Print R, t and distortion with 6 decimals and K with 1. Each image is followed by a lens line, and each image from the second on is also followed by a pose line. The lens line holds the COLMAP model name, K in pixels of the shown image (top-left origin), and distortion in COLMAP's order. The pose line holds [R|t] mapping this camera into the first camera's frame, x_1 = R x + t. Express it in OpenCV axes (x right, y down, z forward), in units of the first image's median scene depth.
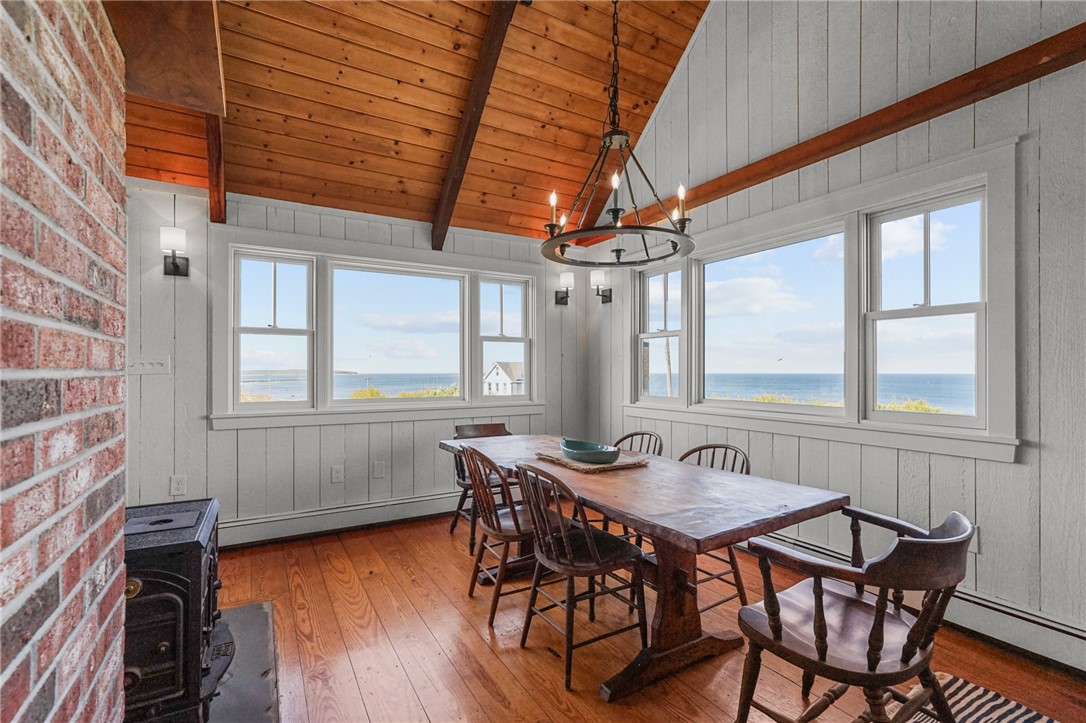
lens RADIAL K [[492.3, 0, 540.5], [0, 492.3, 367.5], [0, 0, 1]] dist [0.001776, 0.000503]
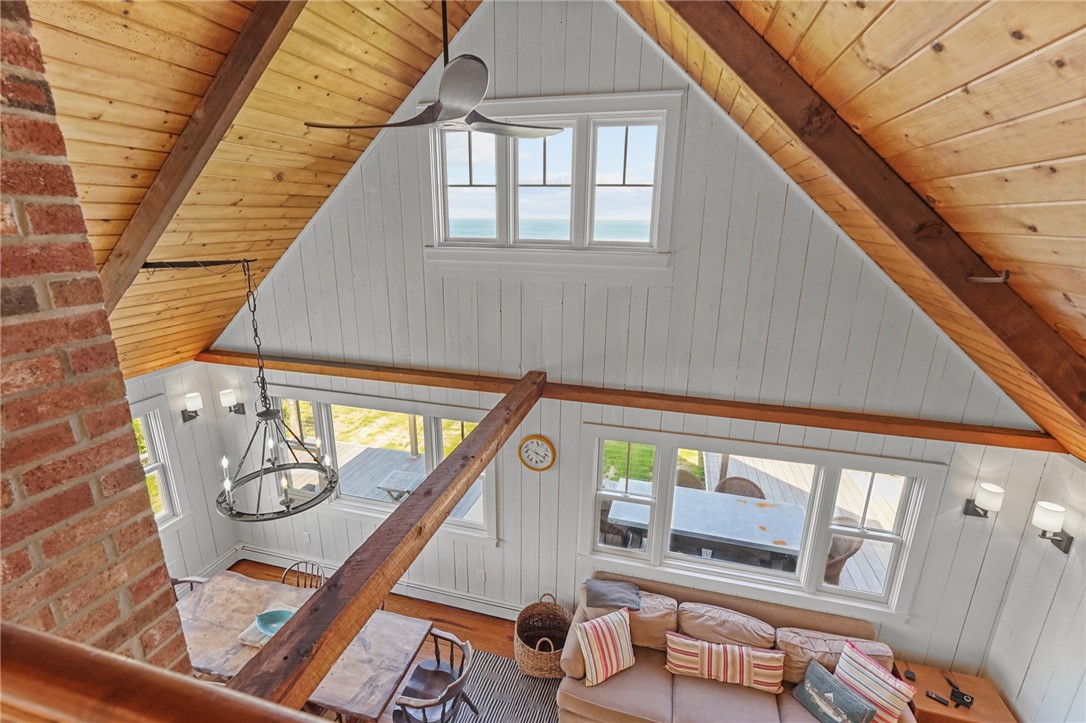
lens RADIAL K [[492.3, 0, 540.5], [0, 492.3, 367.5], [0, 0, 1]] dist [0.001776, 0.000503]
pose [[0.716633, -0.184148, 0.672701, -0.138581], [-0.015461, 0.960083, 0.279289, -0.695728], [-0.697279, -0.210549, 0.685180, -0.283016]]
